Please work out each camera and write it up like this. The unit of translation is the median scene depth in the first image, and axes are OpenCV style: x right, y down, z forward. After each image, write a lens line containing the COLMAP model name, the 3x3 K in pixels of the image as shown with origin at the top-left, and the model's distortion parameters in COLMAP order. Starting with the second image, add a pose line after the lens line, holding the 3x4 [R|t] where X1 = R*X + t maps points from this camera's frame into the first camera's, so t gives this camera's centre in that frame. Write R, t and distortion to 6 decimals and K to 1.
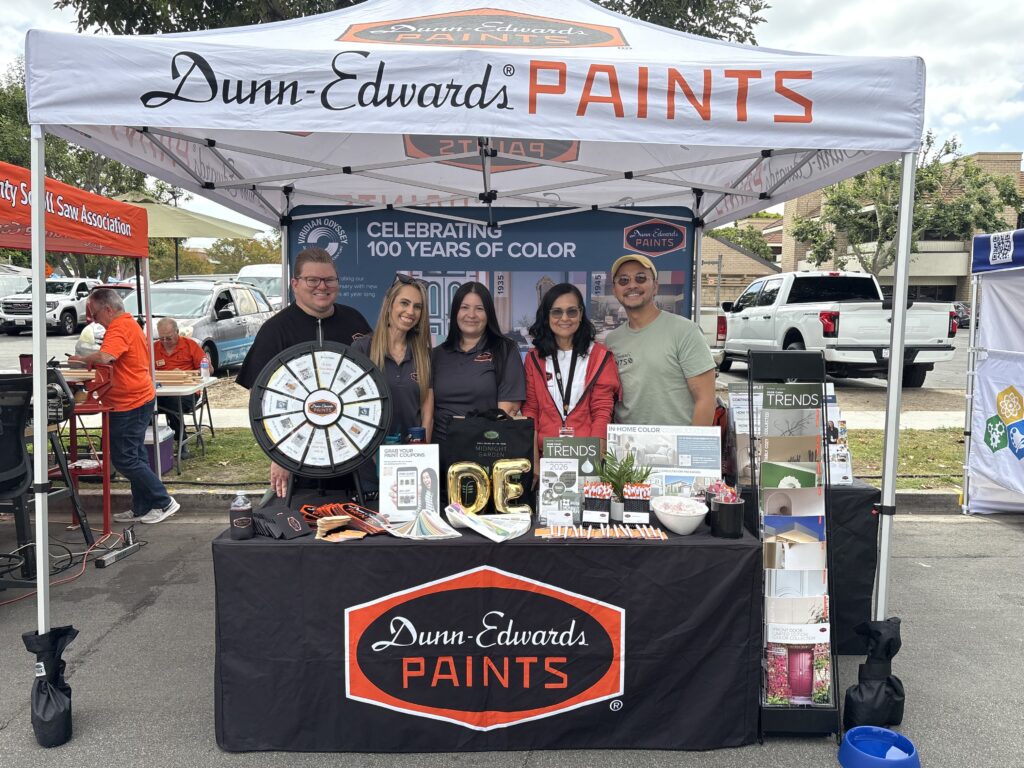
lens RADIAL K [[783.8, 0, 510.4], [0, 783.8, 398.7], [0, 0, 1]] dist [0.036302, 0.002168]
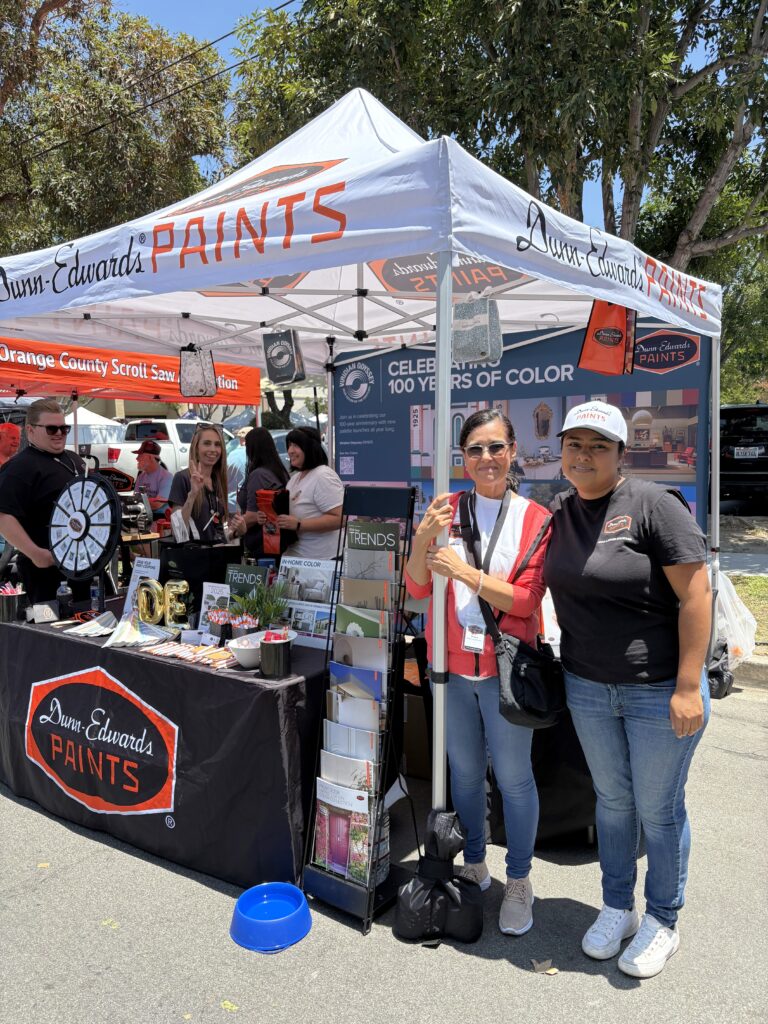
lens RADIAL K [[783.8, 0, 384.0], [0, 783.8, 512.0], [0, 0, 1]] dist [0.036302, 0.002168]
pose [[0.796144, 0.029178, -0.604403, 0.636224], [-0.041824, 0.999101, -0.006859, -0.016748], [0.603660, 0.030739, 0.796649, 0.201069]]
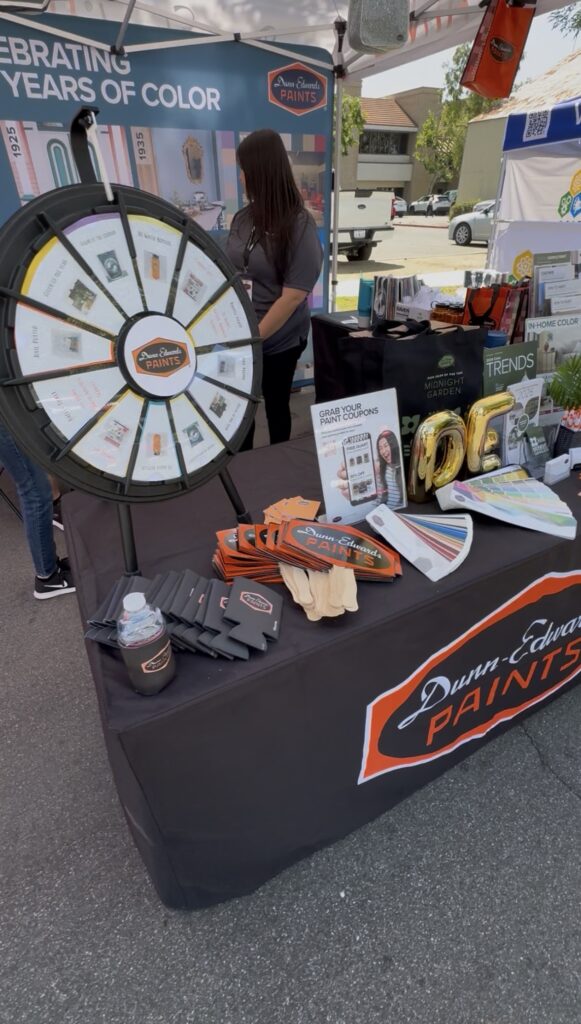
lens RADIAL K [[490.8, 0, 290.5], [0, 490.8, 512.0], [0, 0, 1]] dist [-0.001179, 0.001756]
pose [[0.891548, -0.253968, 0.375024, -0.228427], [0.071129, 0.896235, 0.437839, -0.017971], [-0.447307, -0.363680, 0.817101, 0.488907]]
